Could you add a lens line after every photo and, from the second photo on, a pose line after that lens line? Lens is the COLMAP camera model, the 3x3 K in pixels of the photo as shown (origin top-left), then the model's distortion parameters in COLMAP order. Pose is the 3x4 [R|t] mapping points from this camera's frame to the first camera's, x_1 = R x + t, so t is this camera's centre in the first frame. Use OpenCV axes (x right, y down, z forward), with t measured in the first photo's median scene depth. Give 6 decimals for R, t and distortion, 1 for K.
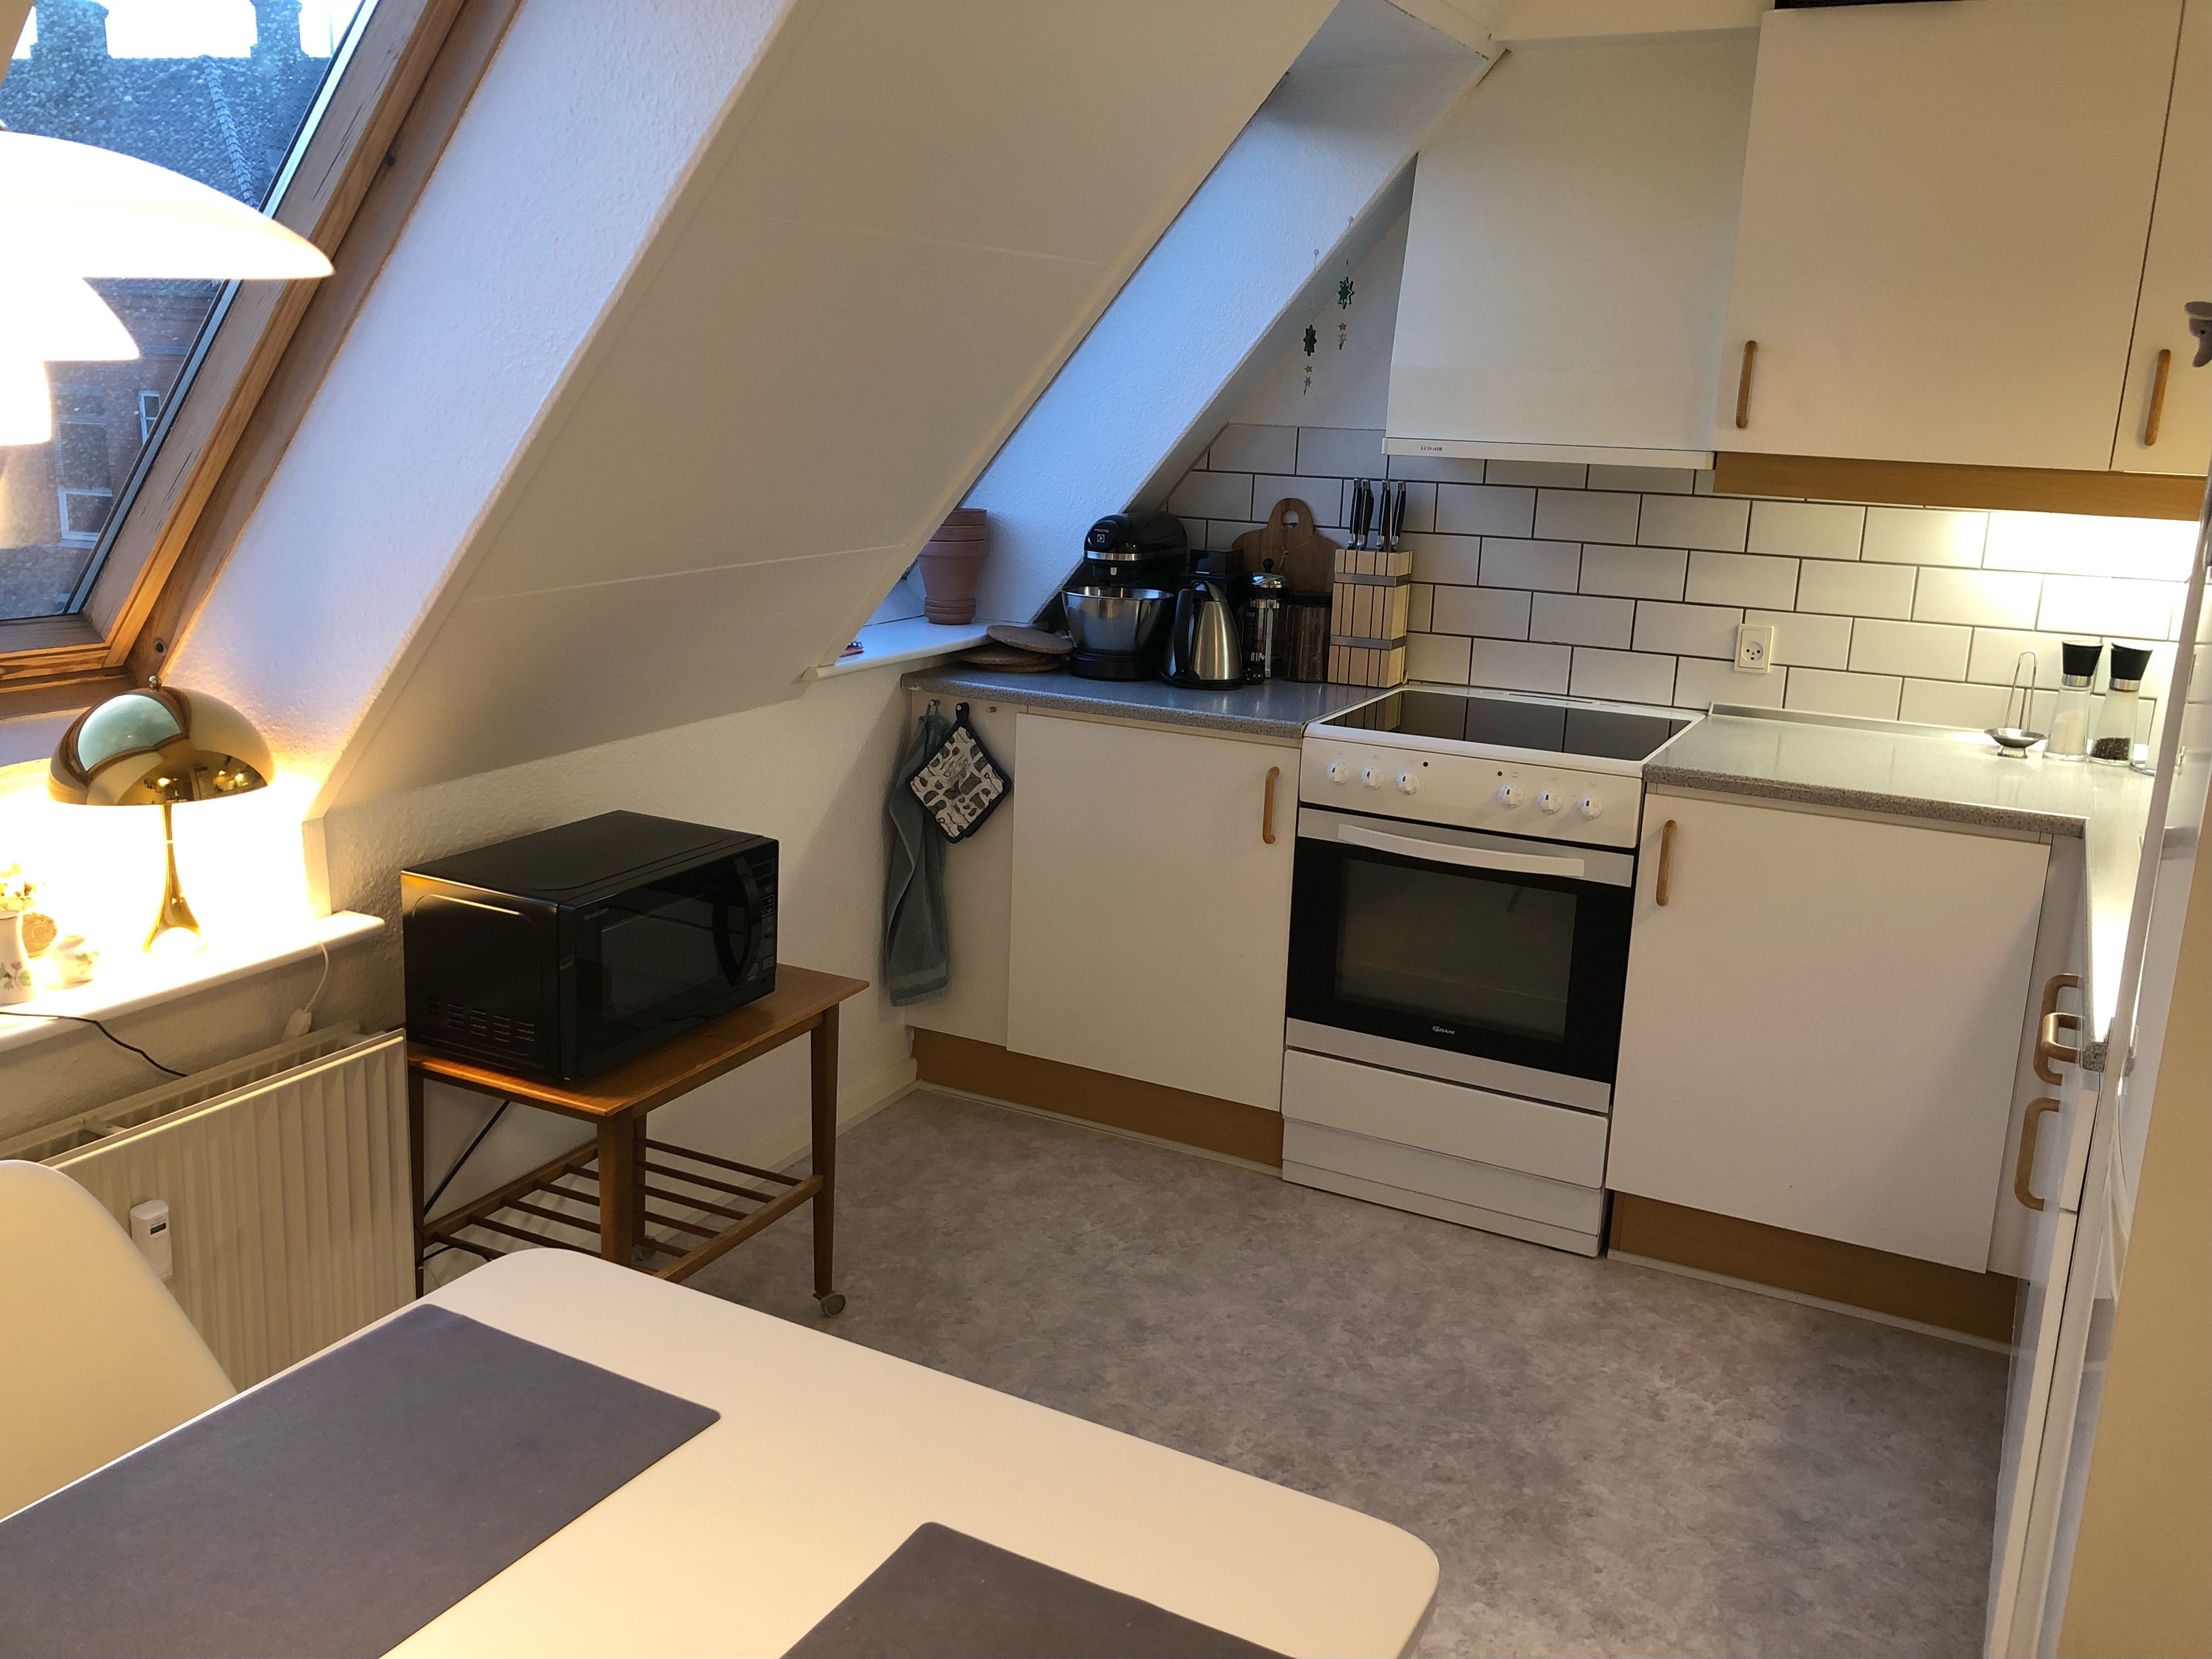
lens RADIAL K [[1769.8, 0, 1108.5], [0, 1769.8, 777.2], [0, 0, 1]] dist [0.004942, 0.002689]
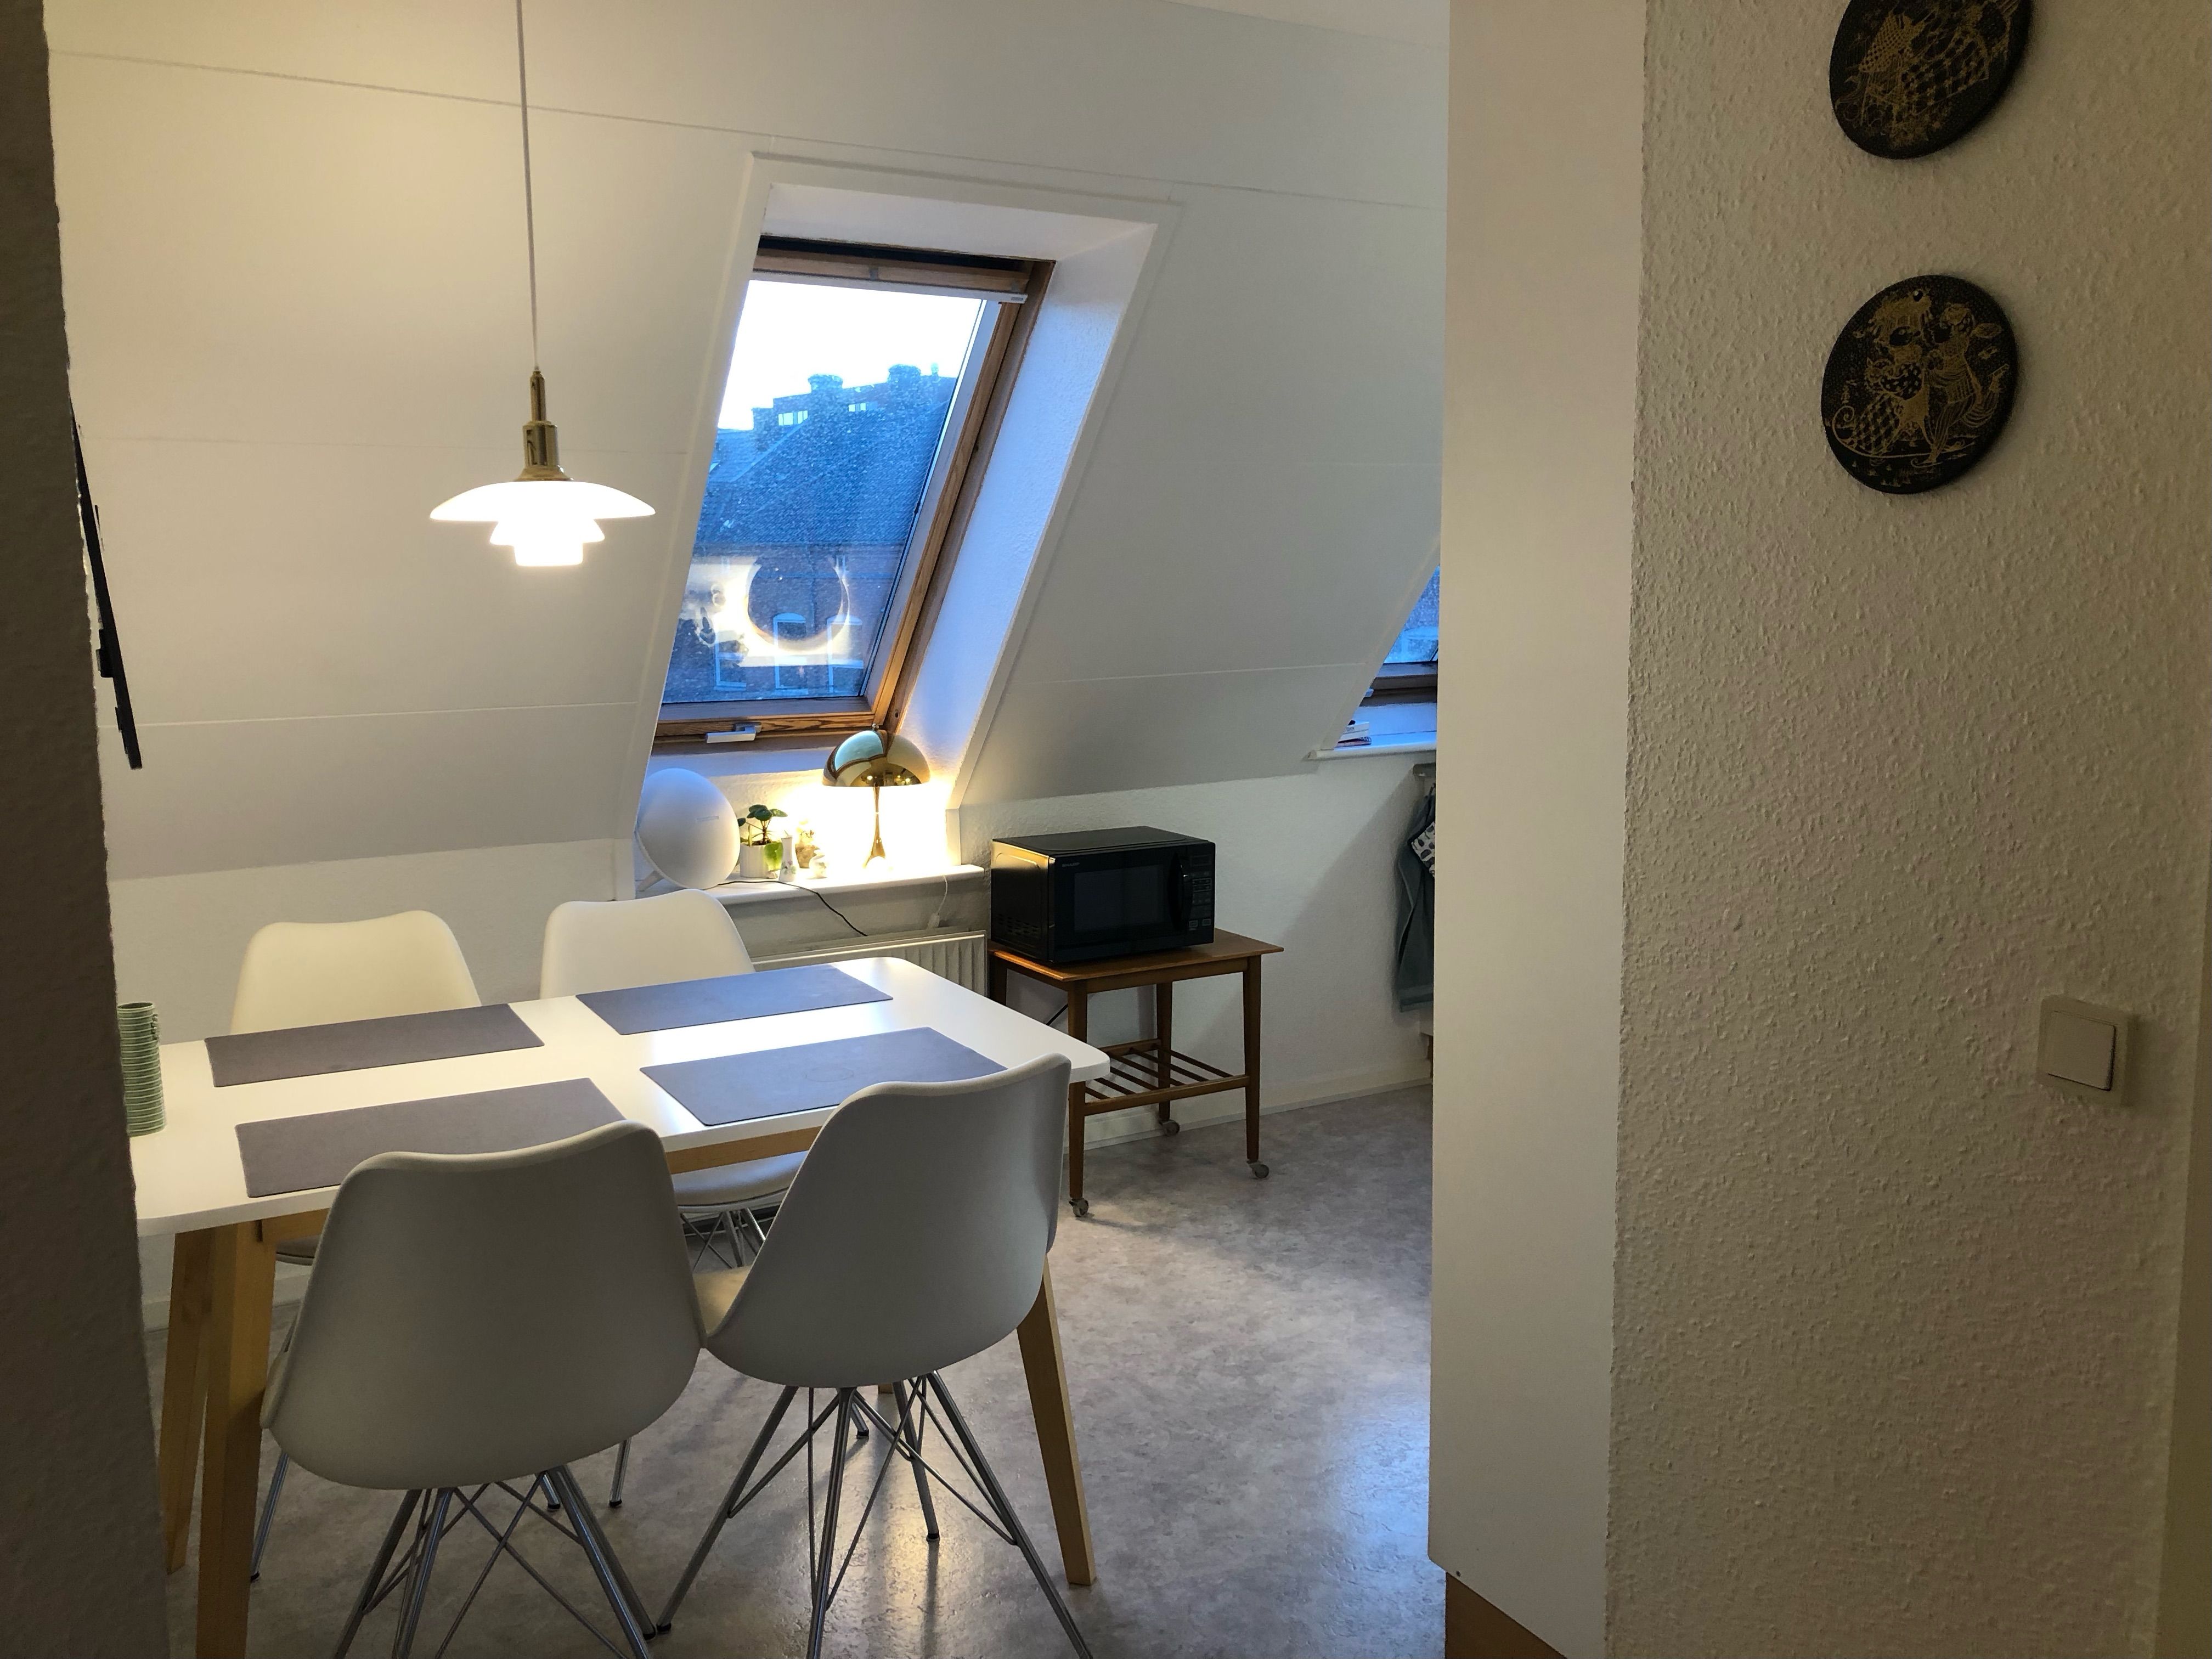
lens RADIAL K [[1769.8, 0, 1108.5], [0, 1769.8, 777.2], [0, 0, 1]] dist [0.004942, 0.002689]
pose [[0.837356, 0.014705, -0.546460, 0.650375], [-0.076710, 0.992908, -0.090826, 0.140642], [0.541249, 0.117972, 0.832545, -0.399753]]
